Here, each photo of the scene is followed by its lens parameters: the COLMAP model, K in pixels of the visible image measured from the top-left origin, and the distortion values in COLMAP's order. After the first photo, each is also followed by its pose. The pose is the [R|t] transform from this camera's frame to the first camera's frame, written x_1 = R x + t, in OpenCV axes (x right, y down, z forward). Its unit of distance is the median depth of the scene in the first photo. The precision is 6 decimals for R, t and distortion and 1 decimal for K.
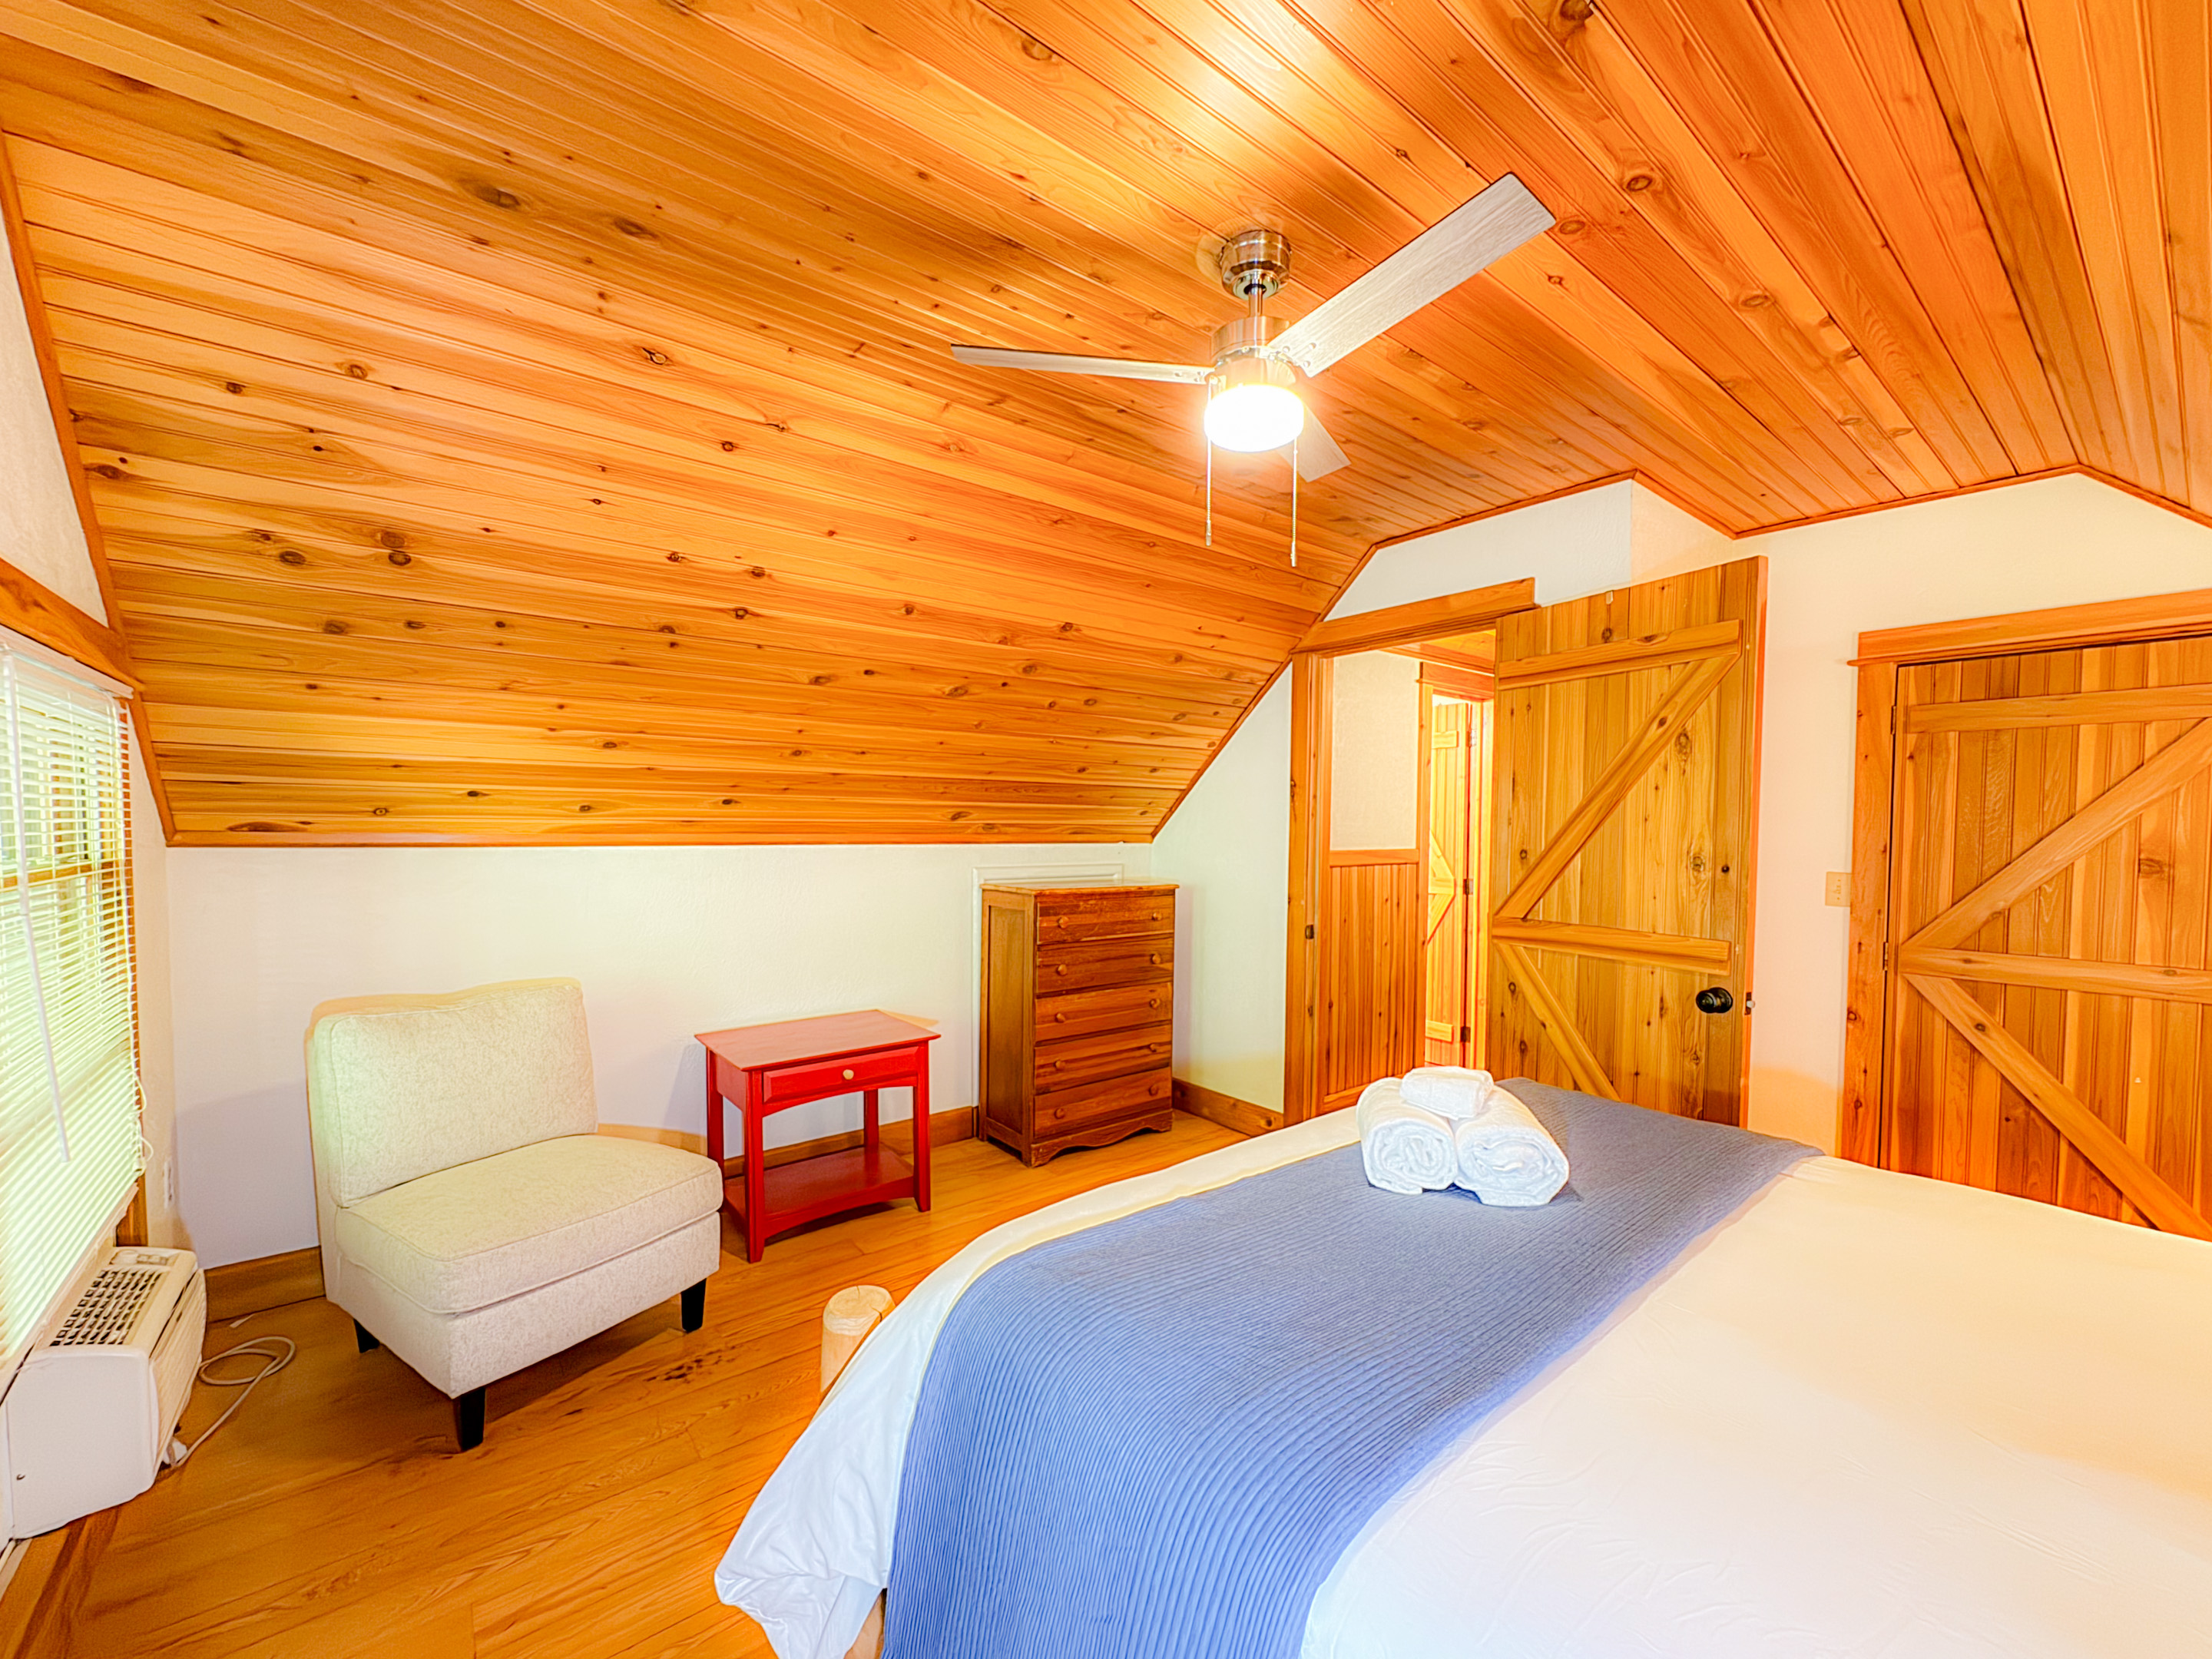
lens RADIAL K [[887.0, 0, 1113.0], [0, 887.0, 839.8], [0, 0, 1]] dist [-0.001497, 0.000019]
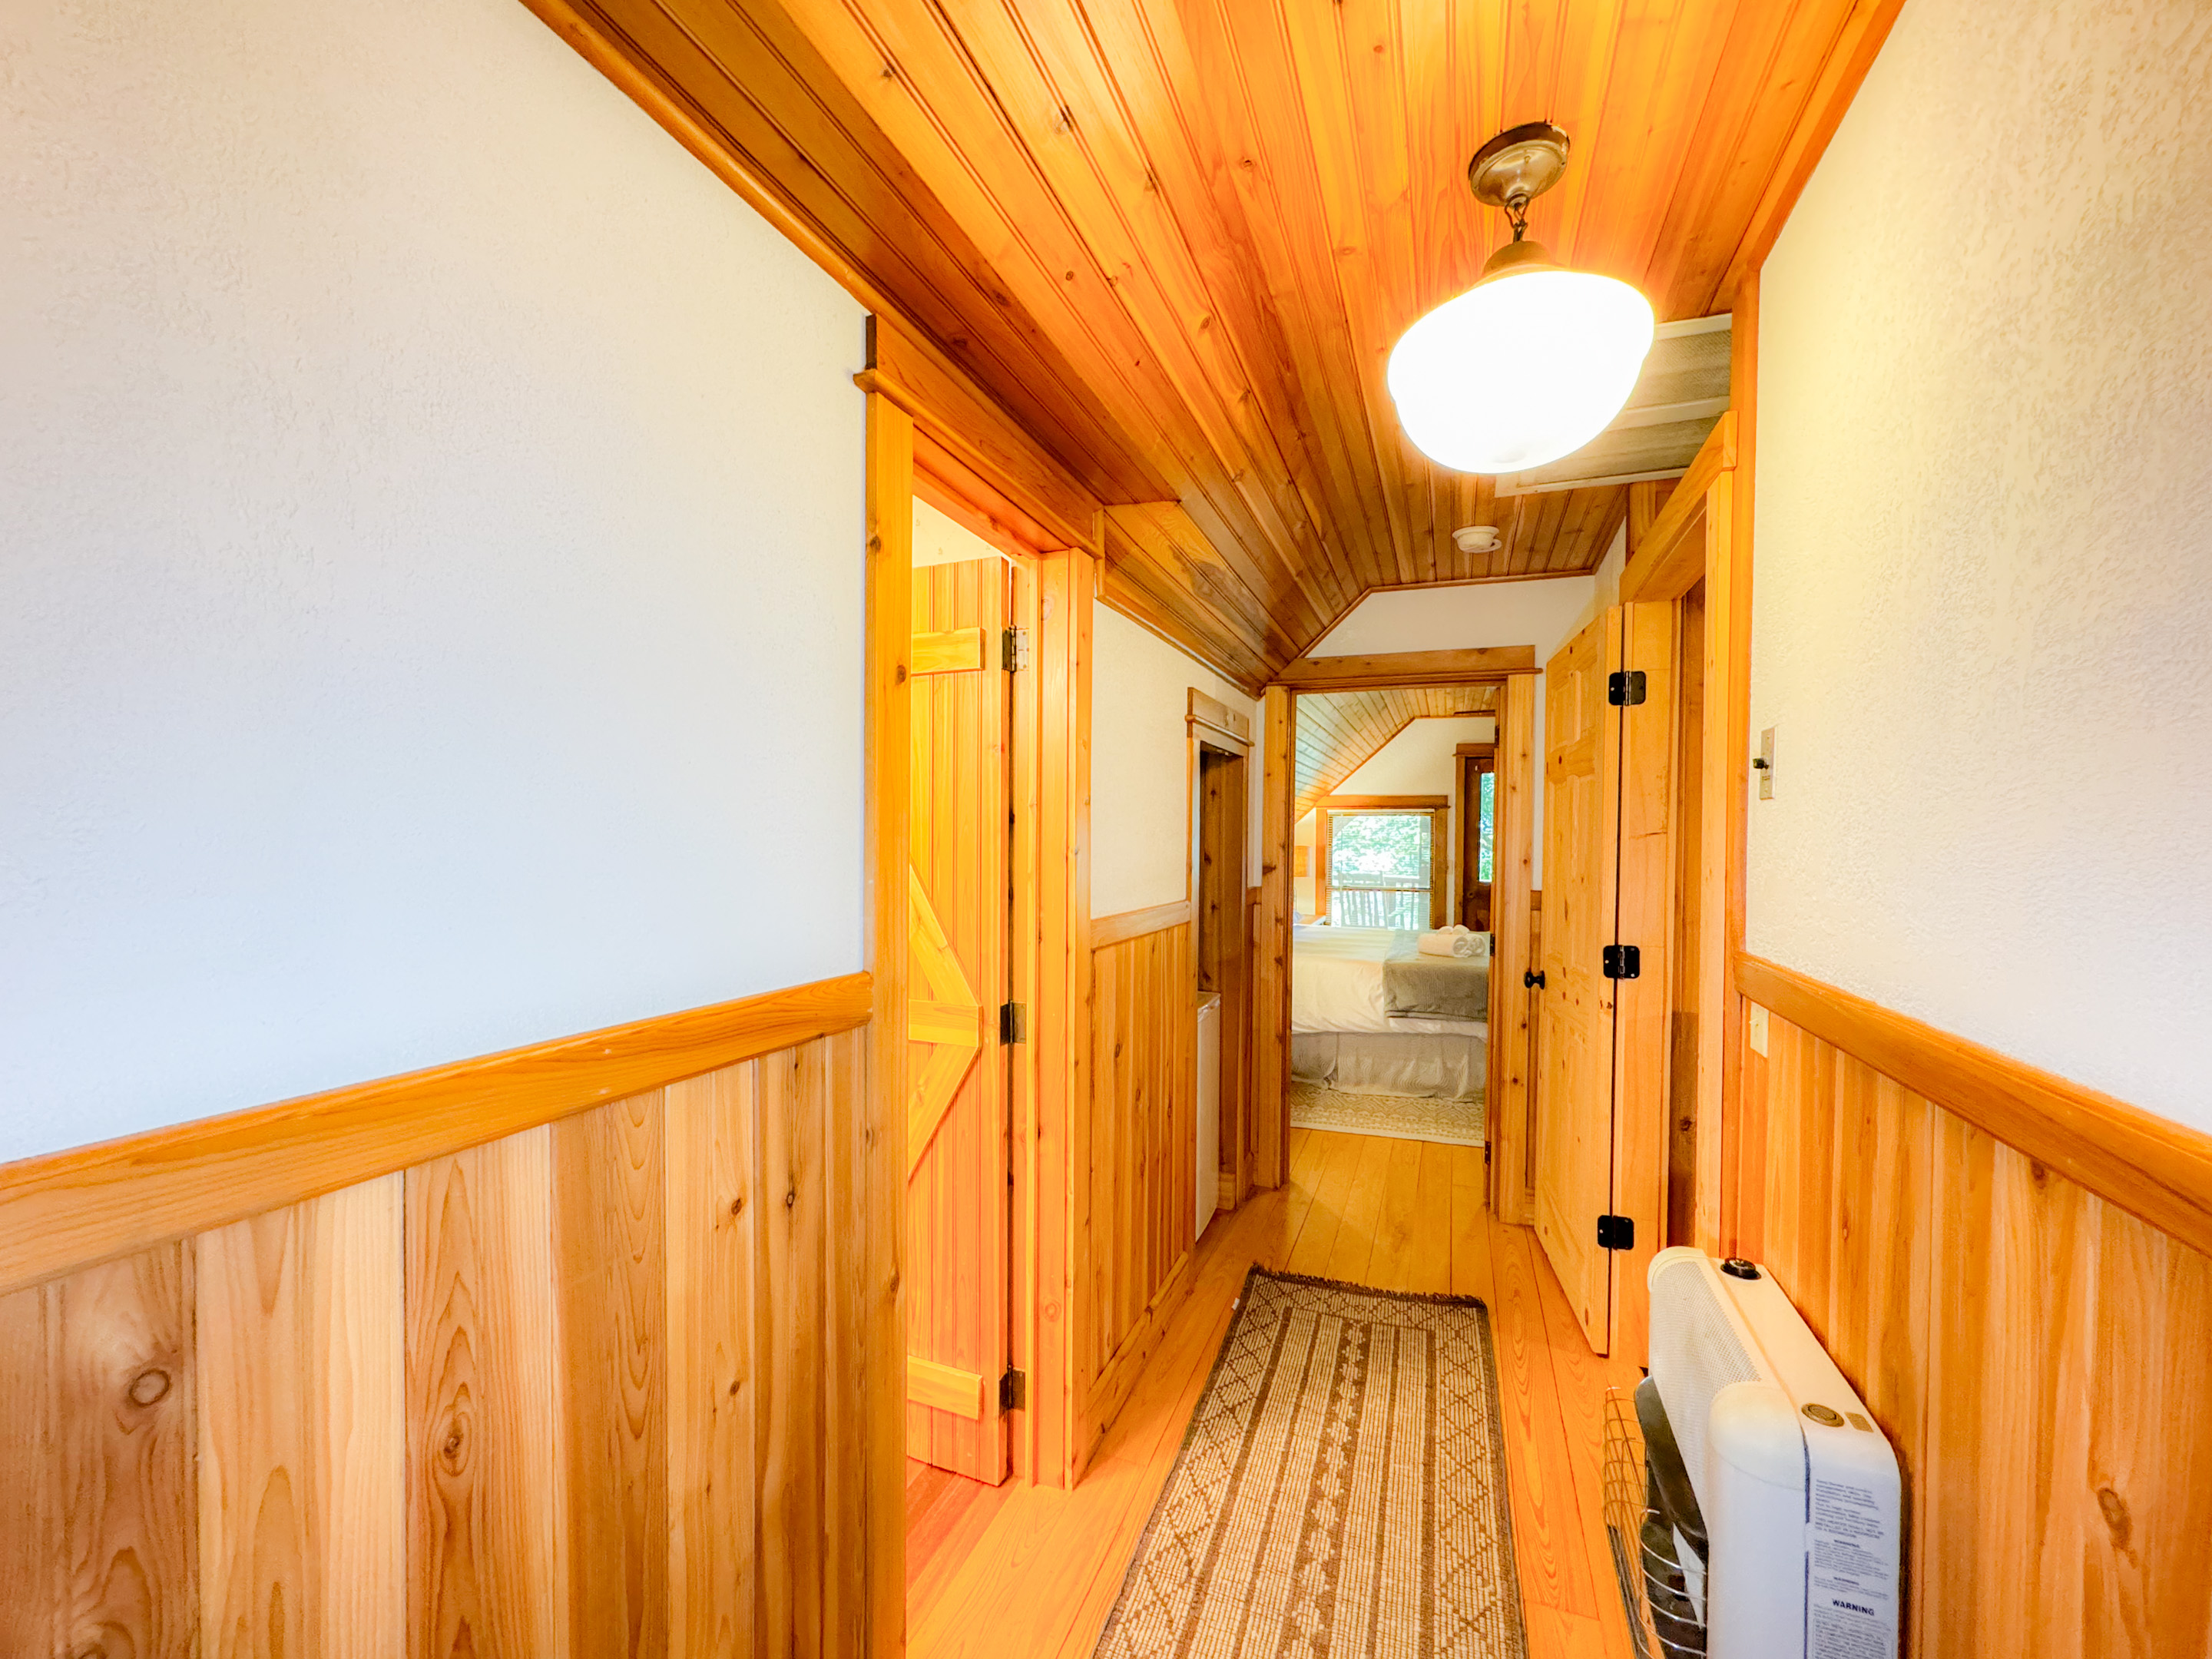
lens RADIAL K [[887.0, 0, 1100.0], [0, 887.0, 832.8], [0, 0, 1]] dist [-0.001497, 0.000019]
pose [[0.867200, -0.006209, 0.497921, 0.236882], [0.017829, 0.999668, -0.018586, -0.024609], [-0.497641, 0.024995, 0.867023, 0.634401]]
